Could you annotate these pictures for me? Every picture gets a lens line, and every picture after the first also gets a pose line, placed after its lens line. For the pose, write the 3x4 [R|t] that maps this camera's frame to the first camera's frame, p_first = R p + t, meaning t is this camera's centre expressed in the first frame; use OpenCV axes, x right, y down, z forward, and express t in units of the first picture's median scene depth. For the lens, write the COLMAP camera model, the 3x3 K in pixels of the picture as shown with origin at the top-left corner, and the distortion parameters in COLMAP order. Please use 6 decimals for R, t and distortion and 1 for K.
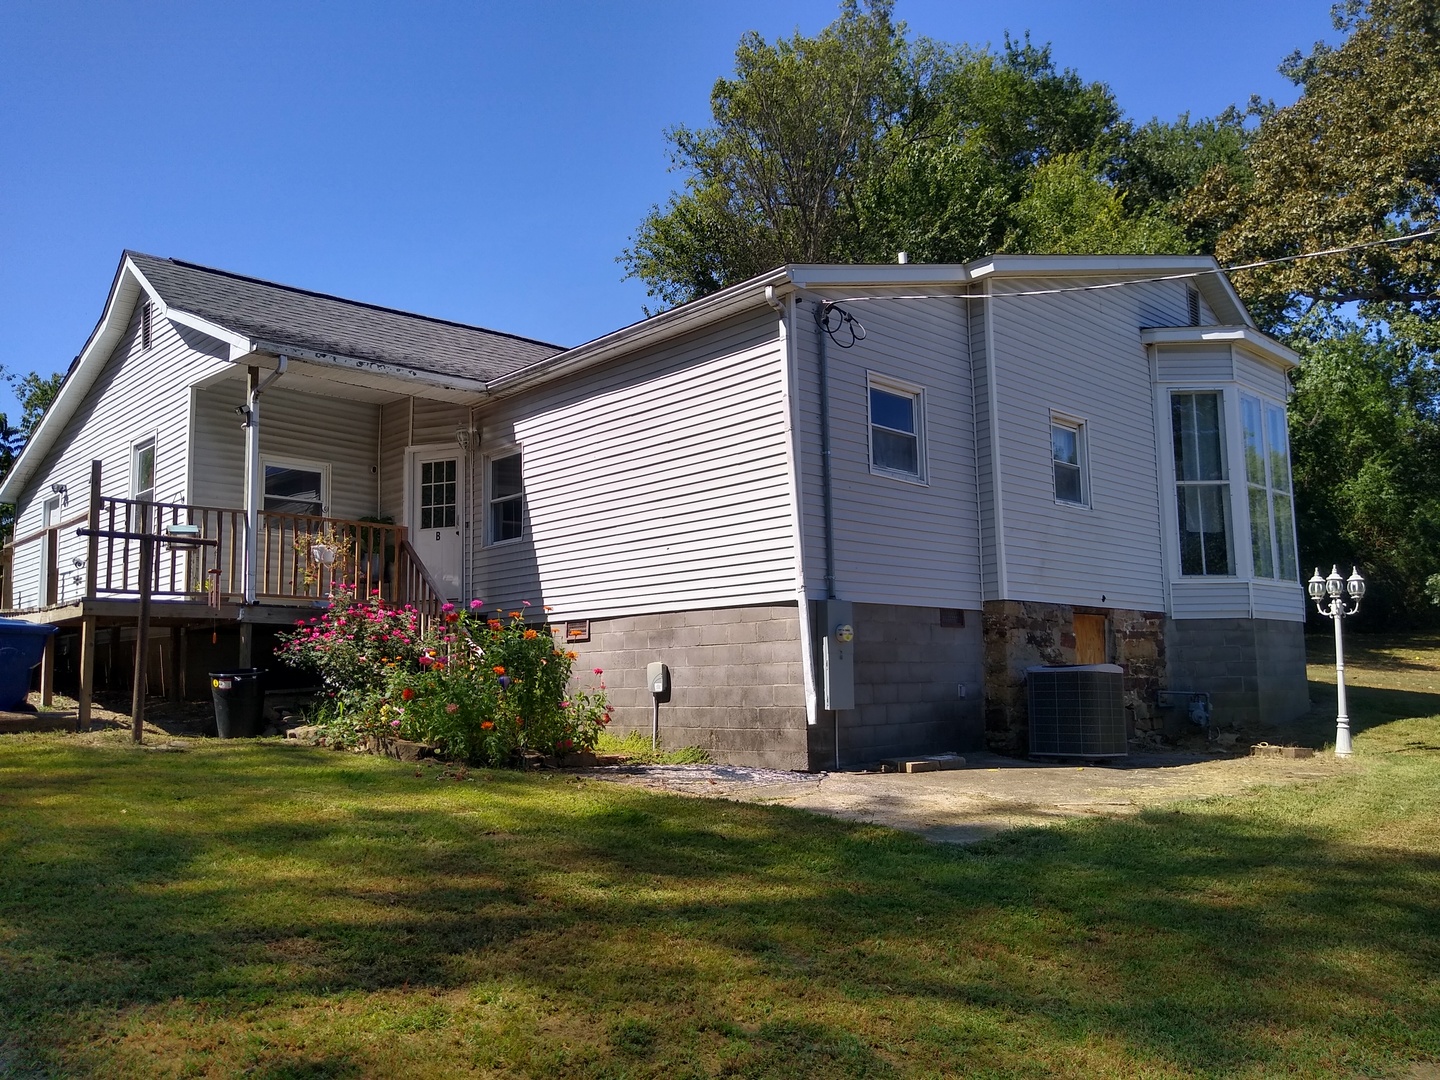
lens RADIAL K [[1118.4, 0, 718.0], [0, 1118.4, 548.8], [0, 0, 1]] dist [0.082296, -0.127541]
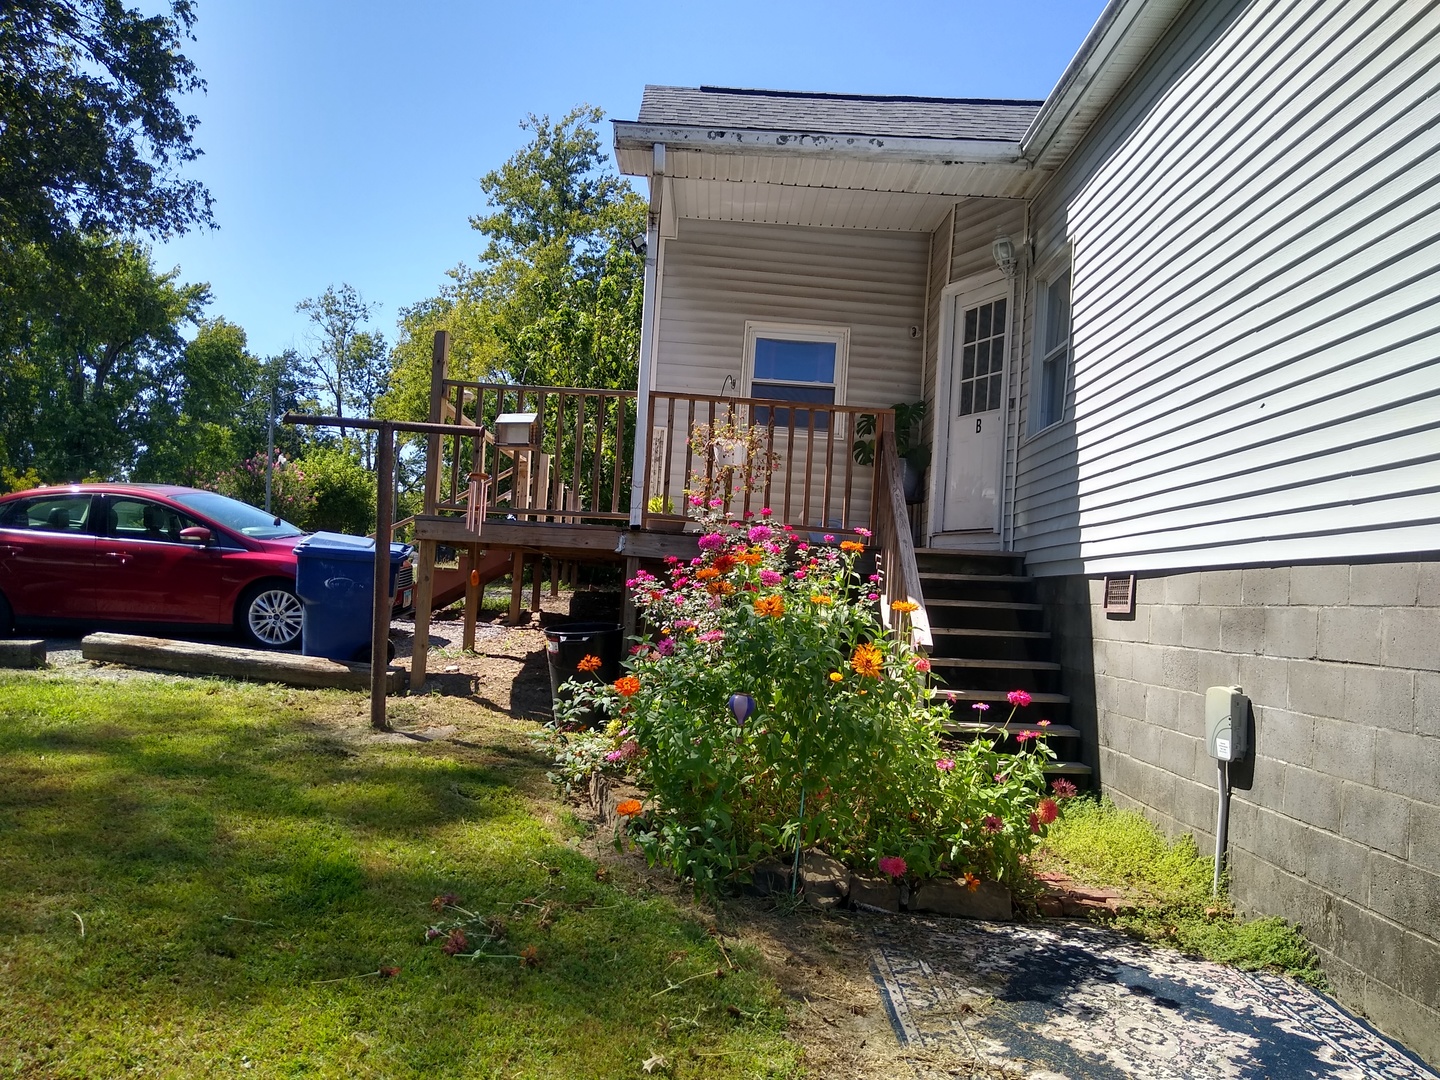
lens RADIAL K [[1118.4, 0, 718.0], [0, 1118.4, 548.8], [0, 0, 1]] dist [0.082296, -0.127541]
pose [[0.722529, 0.027700, -0.690786, 0.079434], [0.013028, 0.998474, 0.053664, 0.022283], [0.691218, -0.047774, 0.721065, 0.482089]]
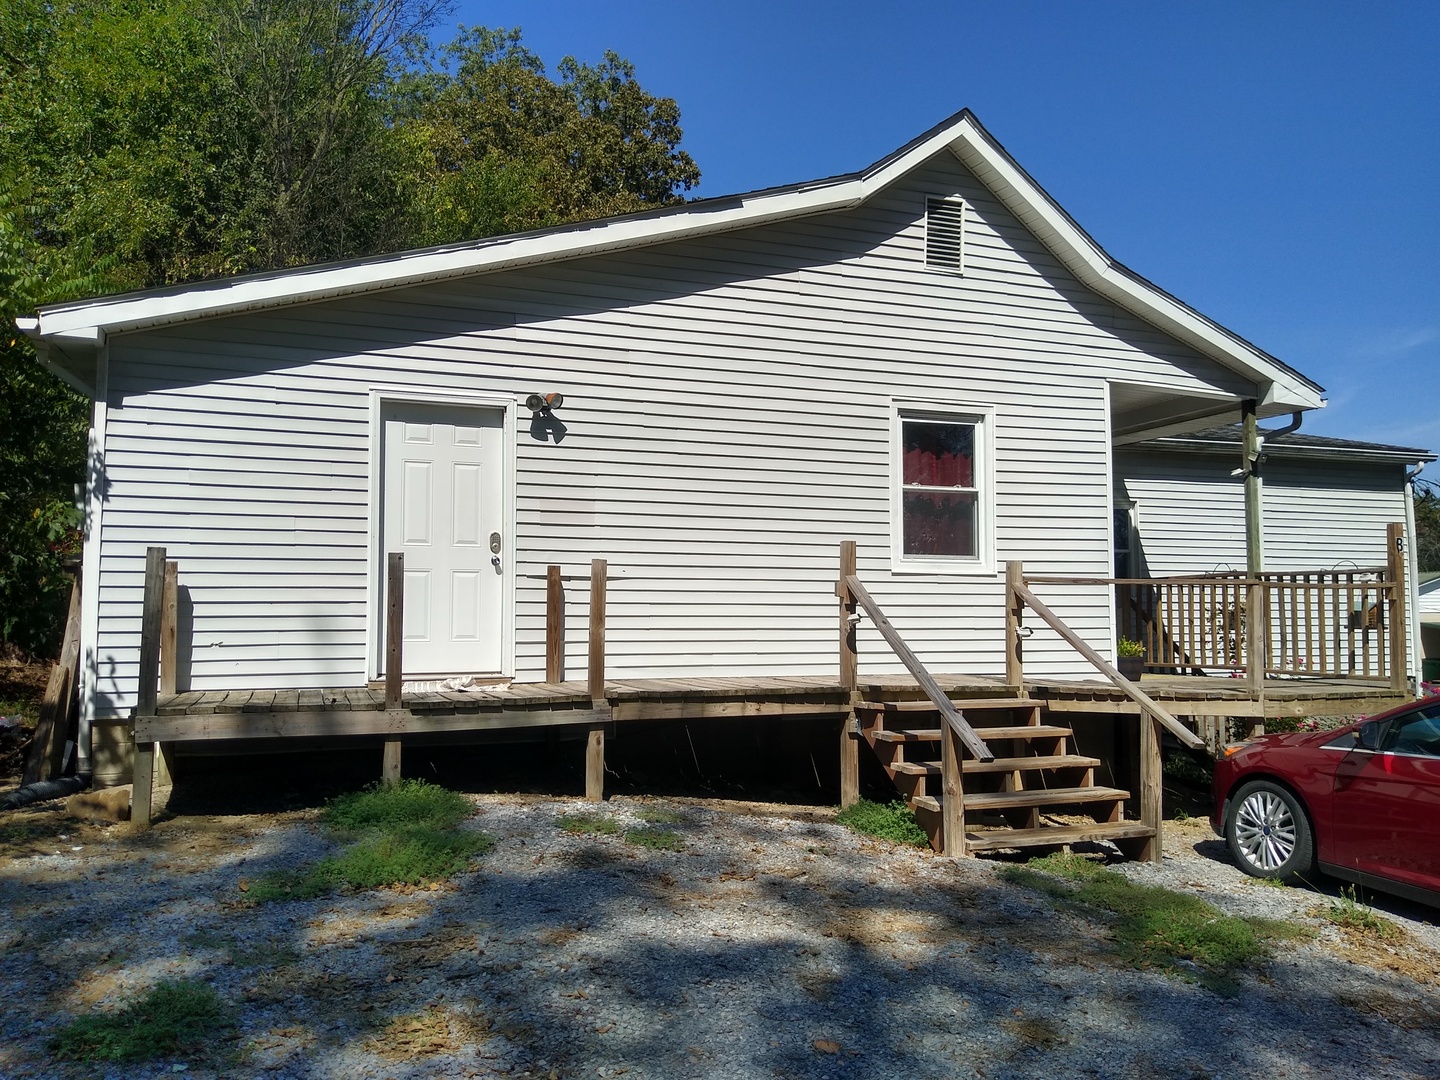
lens RADIAL K [[1118.4, 0, 718.0], [0, 1118.4, 548.8], [0, 0, 1]] dist [0.082296, -0.127541]
pose [[0.401853, 0.071739, 0.912890, -1.247661], [-0.116878, 0.992791, -0.026568, 0.017731], [-0.908214, -0.096020, 0.407341, 0.918207]]
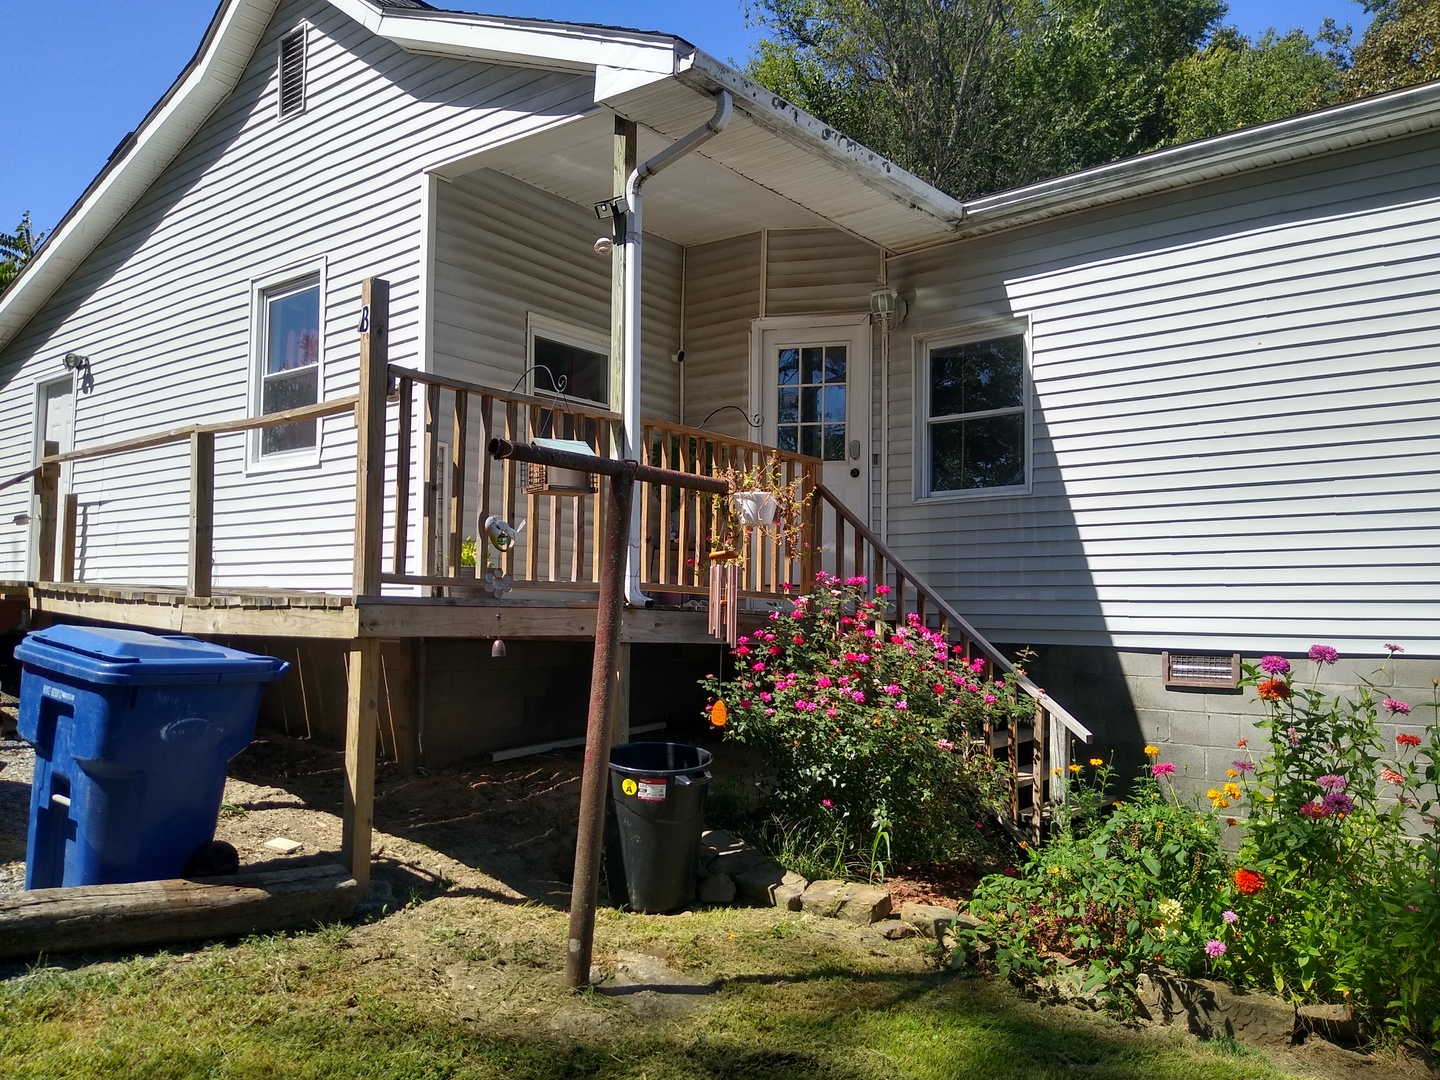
lens RADIAL K [[1118.4, 0, 718.0], [0, 1118.4, 548.8], [0, 0, 1]] dist [0.082296, -0.127541]
pose [[0.993750, 0.038669, 0.104719, -0.378719], [-0.044787, 0.997385, 0.056716, -0.004480], [-0.102252, -0.061052, 0.992883, 0.451661]]
